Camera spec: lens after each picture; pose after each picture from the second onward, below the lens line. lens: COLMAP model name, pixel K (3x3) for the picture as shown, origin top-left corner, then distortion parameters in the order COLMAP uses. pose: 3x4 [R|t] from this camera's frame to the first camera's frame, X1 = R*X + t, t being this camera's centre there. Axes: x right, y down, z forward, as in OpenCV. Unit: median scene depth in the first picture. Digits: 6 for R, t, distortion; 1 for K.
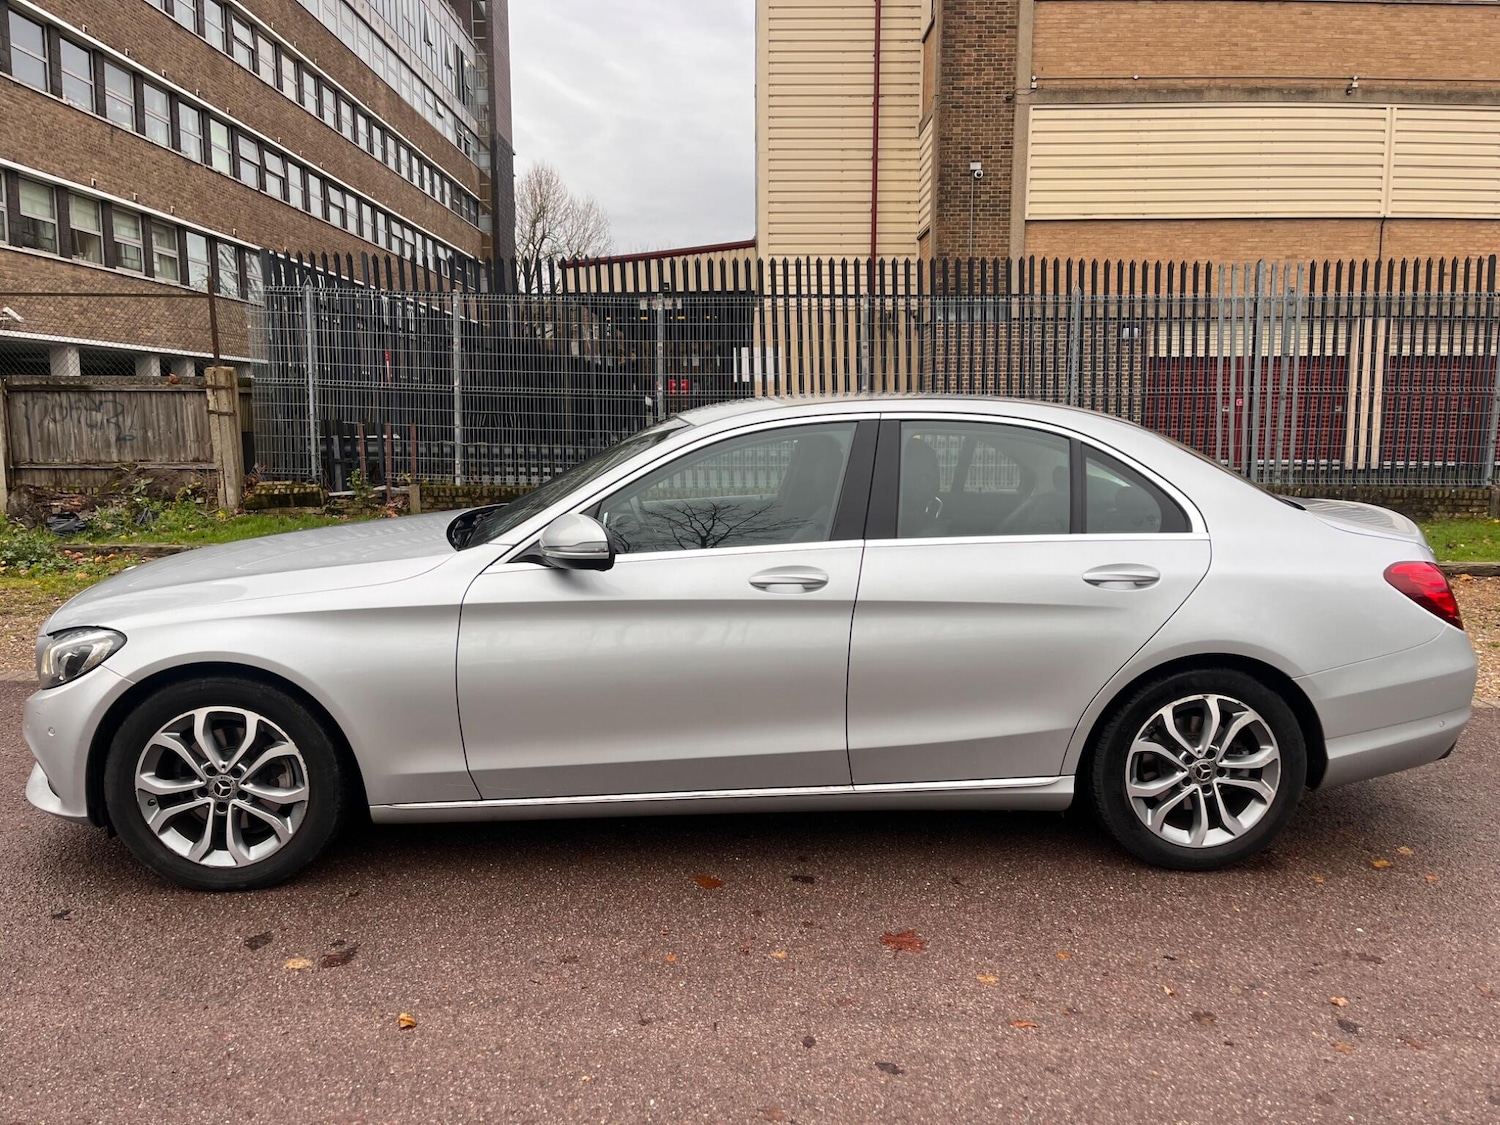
lens RADIAL K [[1136.9, 0, 743.6], [0, 1136.9, 562.8], [0, 0, 1]] dist [0.088972, -0.112903]
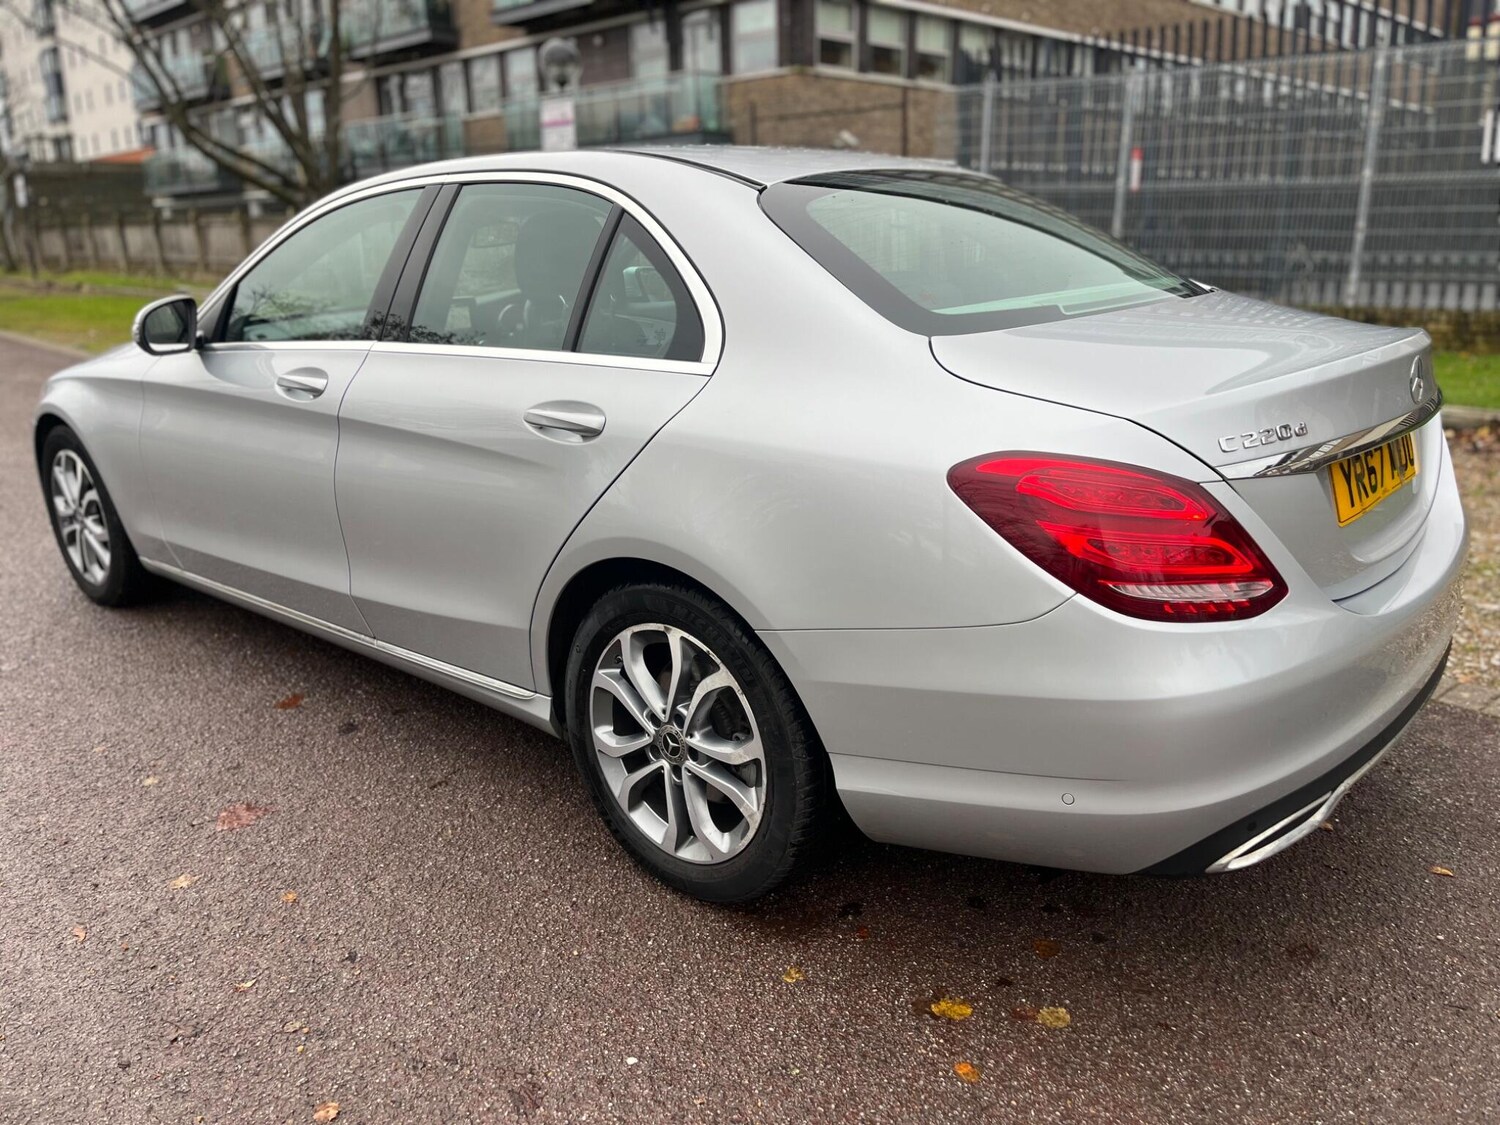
lens RADIAL K [[1139.0, 0, 750.9], [0, 1139.0, 565.6], [0, 0, 1]] dist [0.055758, -0.083837]
pose [[0.698339, 0.186091, -0.691153, 0.836644], [-0.075907, 0.979421, 0.187010, -0.035610], [0.711731, -0.078133, 0.698094, 0.592989]]
